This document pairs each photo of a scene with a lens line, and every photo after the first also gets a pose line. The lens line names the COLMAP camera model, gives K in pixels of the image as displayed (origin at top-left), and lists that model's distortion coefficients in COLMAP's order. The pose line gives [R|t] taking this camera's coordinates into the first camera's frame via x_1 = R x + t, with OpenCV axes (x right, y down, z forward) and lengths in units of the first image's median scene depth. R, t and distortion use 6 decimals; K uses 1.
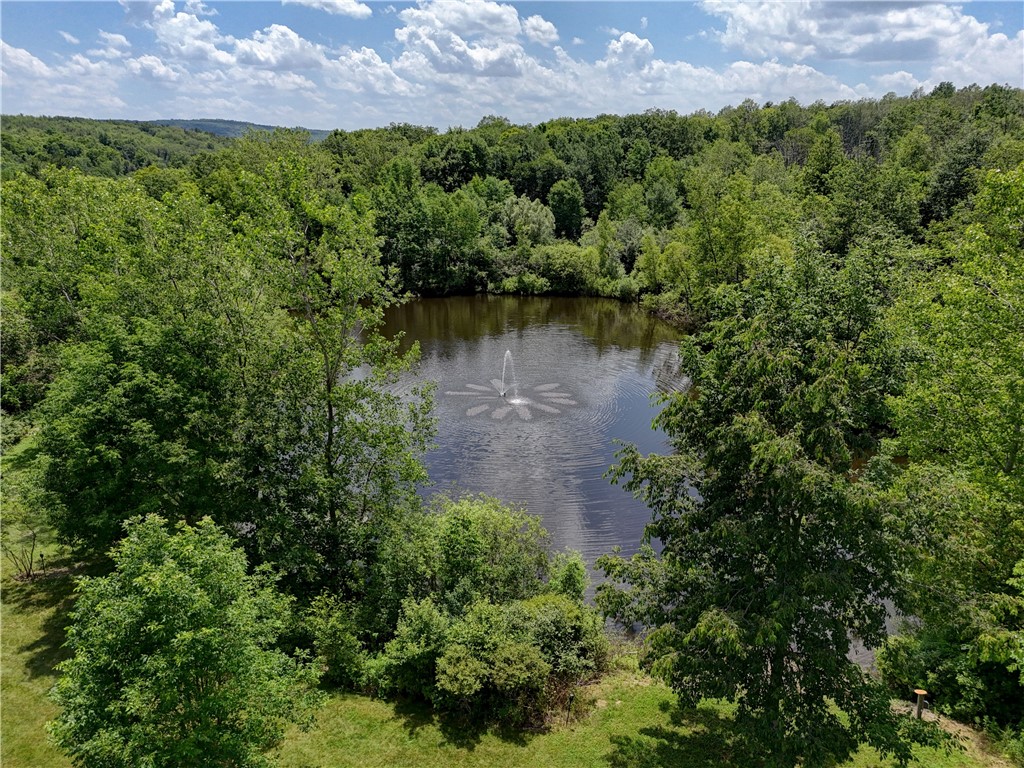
lens RADIAL K [[719.0, 0, 512.0], [0, 719.0, 384.0], [0, 0, 1]] dist [0.000380, -0.001086]
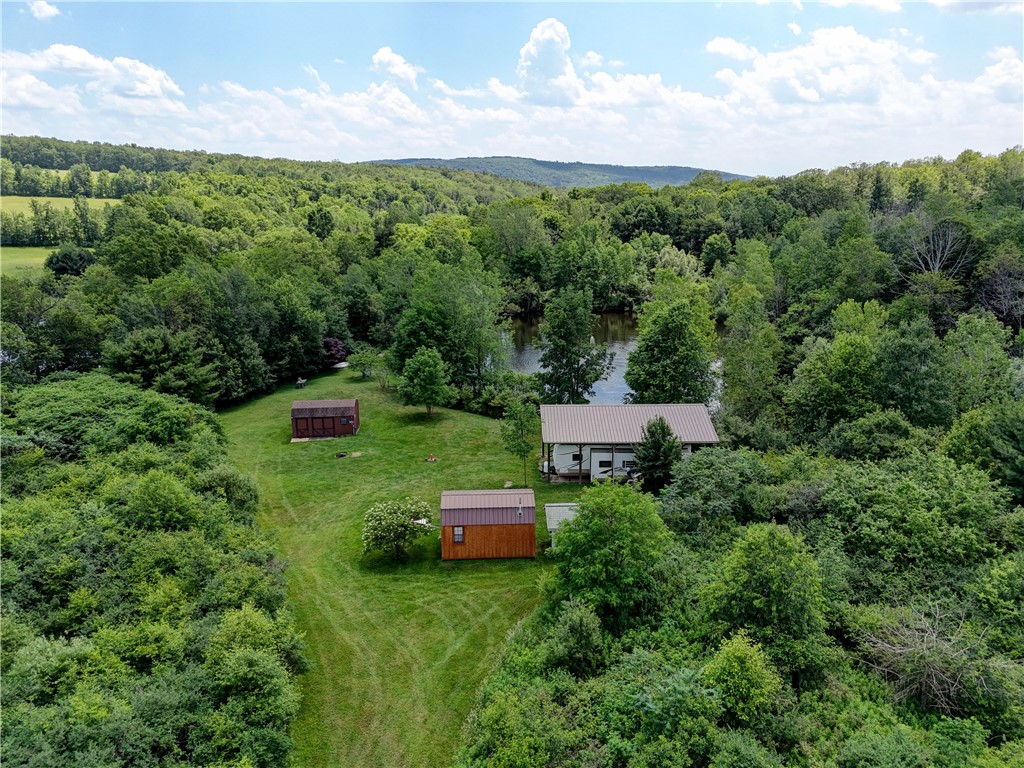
lens RADIAL K [[716.4, 0, 512.0], [0, 716.4, 384.0], [0, 0, 1]] dist [-0.003480, -0.061549]
pose [[0.935319, 0.082794, -0.343981, 0.189046], [-0.095437, 0.995235, -0.019957, 0.057063], [0.340690, 0.051494, 0.938764, -0.359489]]
